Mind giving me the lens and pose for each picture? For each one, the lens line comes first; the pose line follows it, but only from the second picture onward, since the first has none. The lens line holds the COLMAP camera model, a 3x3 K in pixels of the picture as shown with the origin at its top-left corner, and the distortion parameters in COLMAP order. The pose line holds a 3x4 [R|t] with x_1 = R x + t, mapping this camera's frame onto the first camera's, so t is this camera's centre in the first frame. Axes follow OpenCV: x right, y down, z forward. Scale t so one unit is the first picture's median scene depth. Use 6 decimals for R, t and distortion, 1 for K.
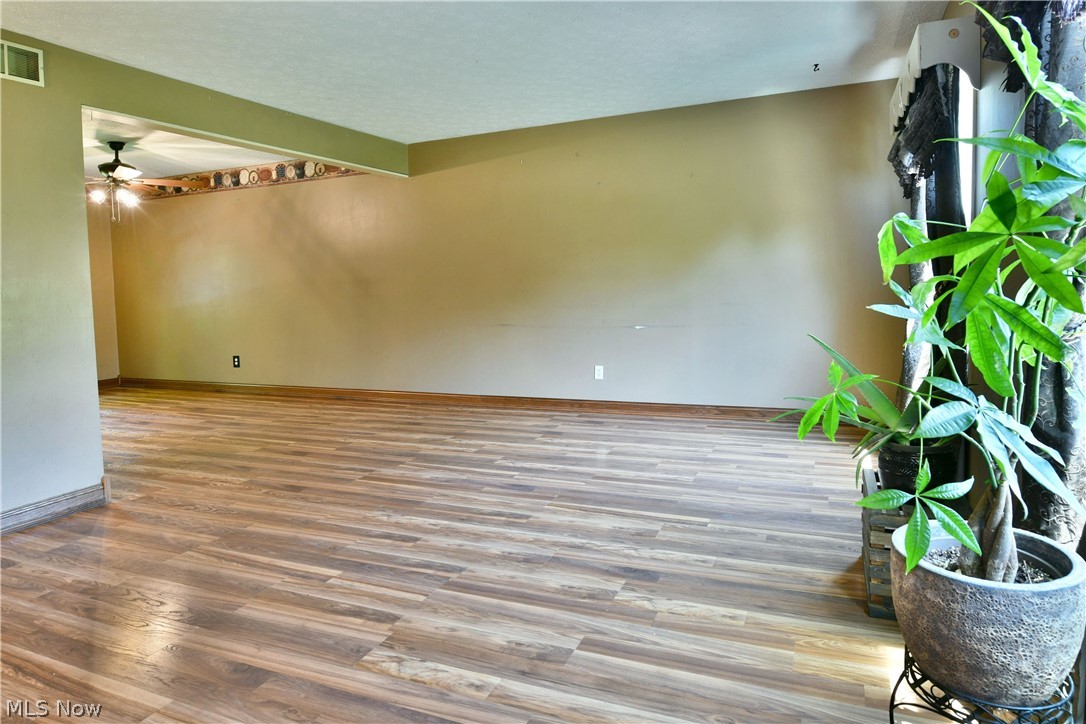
lens RADIAL K [[662.8, 0, 535.4], [0, 662.8, 329.0], [0, 0, 1]] dist [-0.011130, -0.003721]
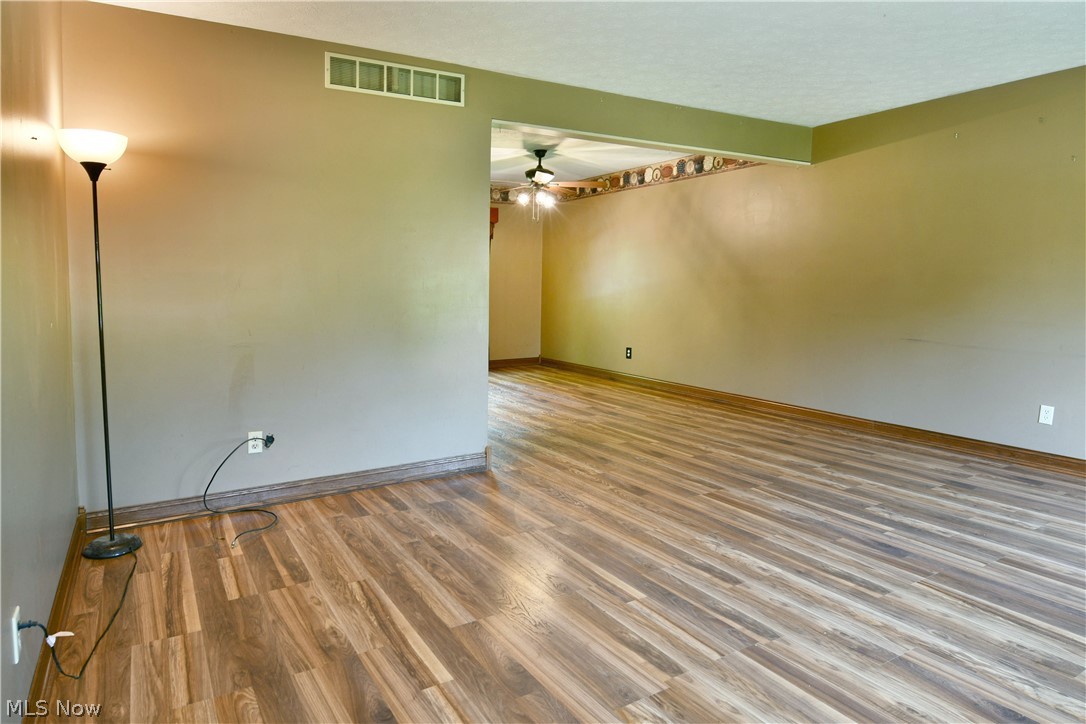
lens RADIAL K [[662.8, 0, 541.8], [0, 662.8, 355.9], [0, 0, 1]] dist [-0.011130, -0.003721]
pose [[0.819779, 0.095347, -0.564688, 0.067201], [-0.067381, 0.995253, 0.070228, -0.023672], [0.568703, -0.019522, 0.822311, 0.114087]]
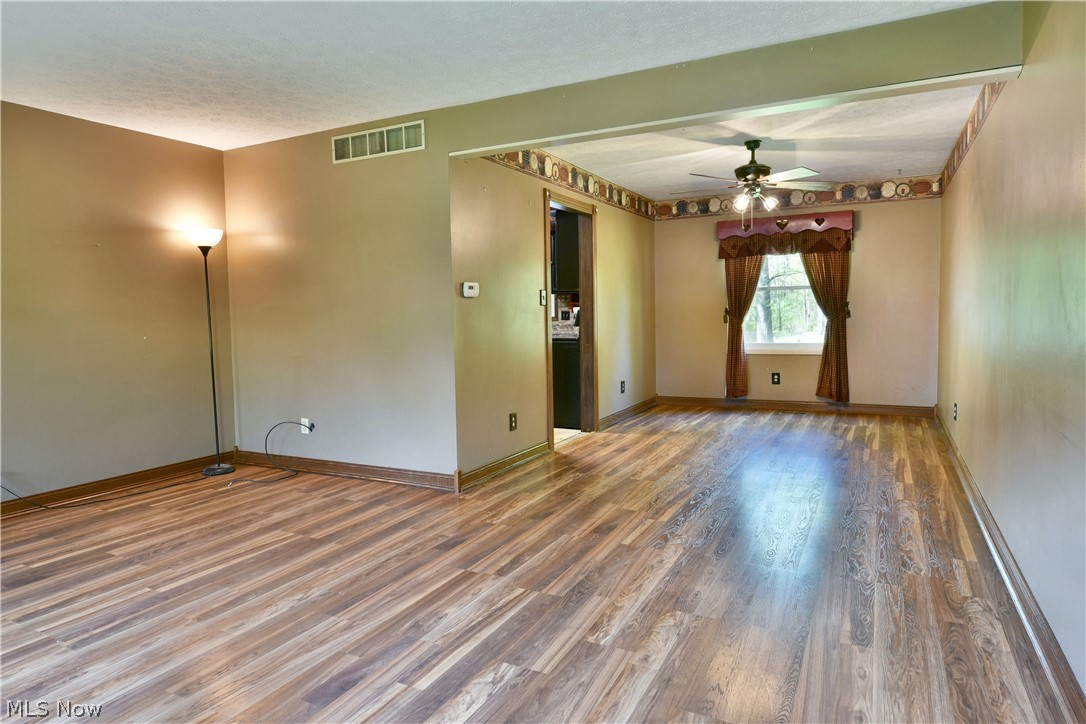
lens RADIAL K [[662.8, 0, 522.5], [0, 662.8, 363.2], [0, 0, 1]] dist [-0.011130, -0.003721]
pose [[-0.073306, 0.112313, -0.990965, 0.534129], [-0.050962, 0.991919, 0.116191, -0.120423], [0.996007, 0.059019, -0.066990, 1.279335]]
